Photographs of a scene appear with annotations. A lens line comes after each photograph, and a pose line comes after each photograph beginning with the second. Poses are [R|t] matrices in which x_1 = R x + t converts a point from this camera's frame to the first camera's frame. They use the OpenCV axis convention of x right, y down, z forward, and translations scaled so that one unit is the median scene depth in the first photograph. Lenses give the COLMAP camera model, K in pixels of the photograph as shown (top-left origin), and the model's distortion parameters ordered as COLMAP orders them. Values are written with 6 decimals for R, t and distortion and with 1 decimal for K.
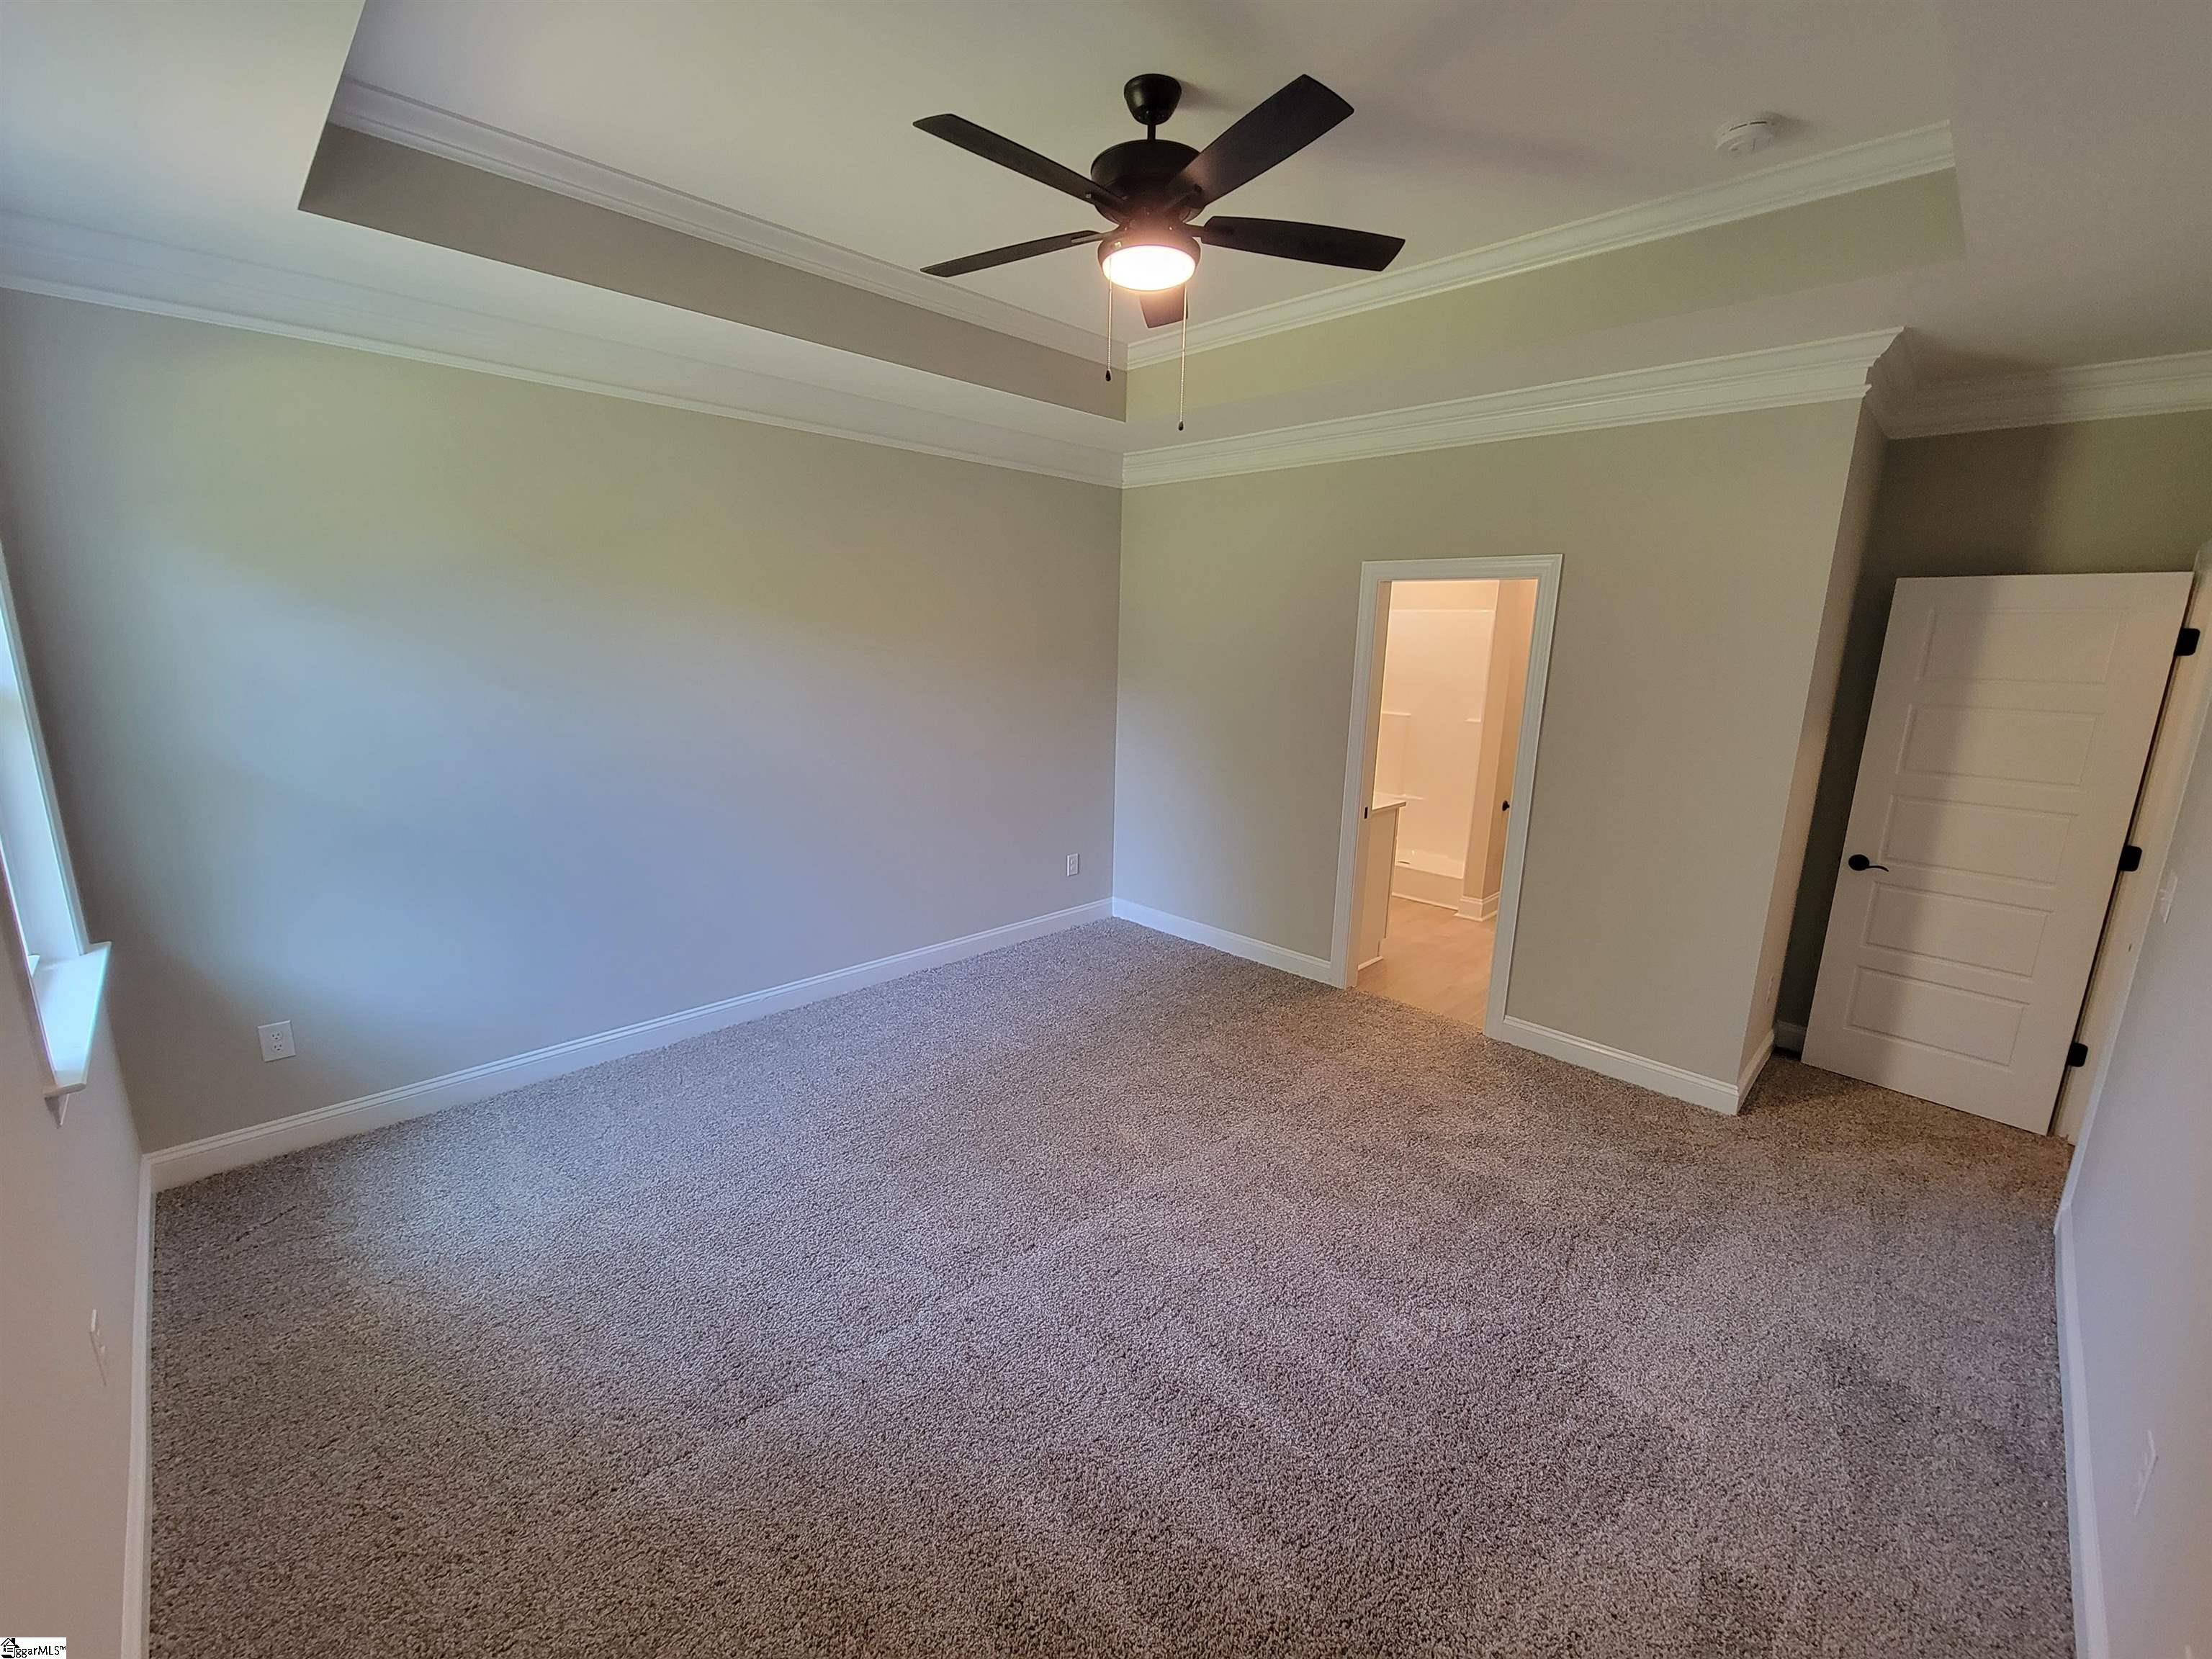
lens RADIAL K [[904.1, 0, 1110.8], [0, 904.1, 832.4], [0, 0, 1]] dist [-0.001088, -0.000786]
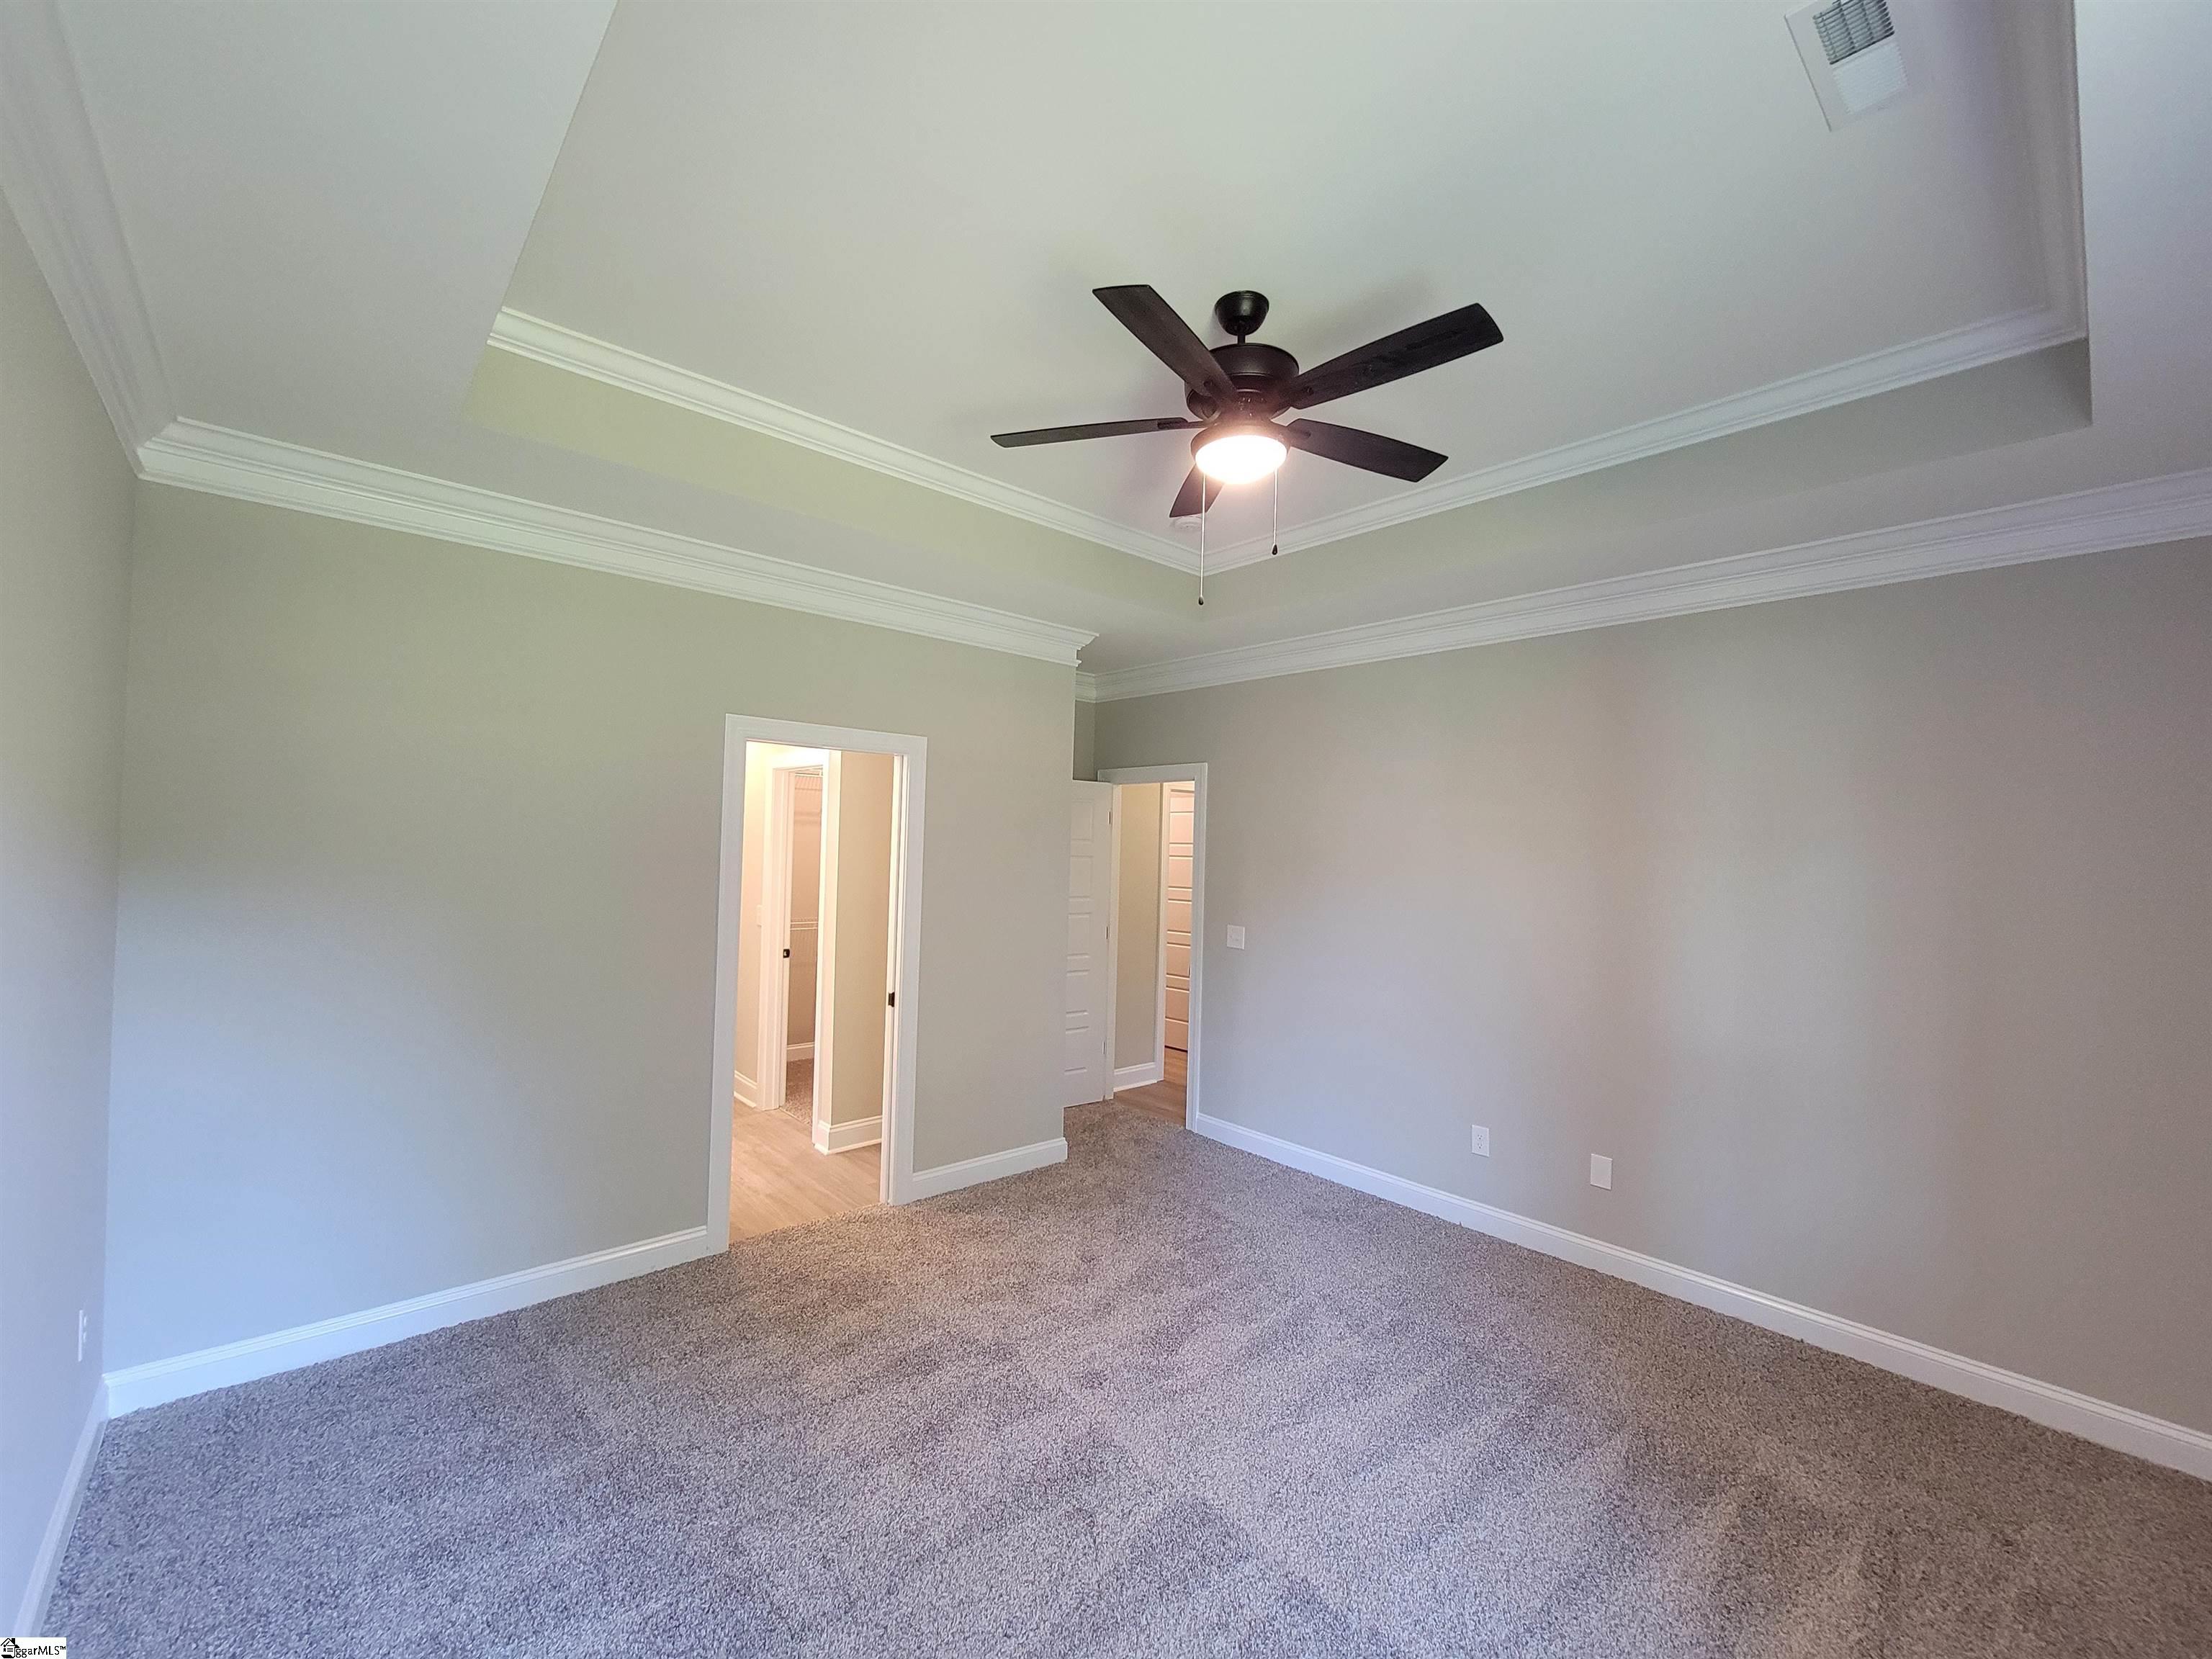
lens RADIAL K [[904.1, 0, 1110.8], [0, 904.1, 832.4], [0, 0, 1]] dist [-0.001088, -0.000786]
pose [[0.054360, -0.004197, 0.998513, -0.658072], [0.187534, 0.982239, -0.006081, -0.147904], [-0.980753, 0.187586, 0.054182, 0.770476]]
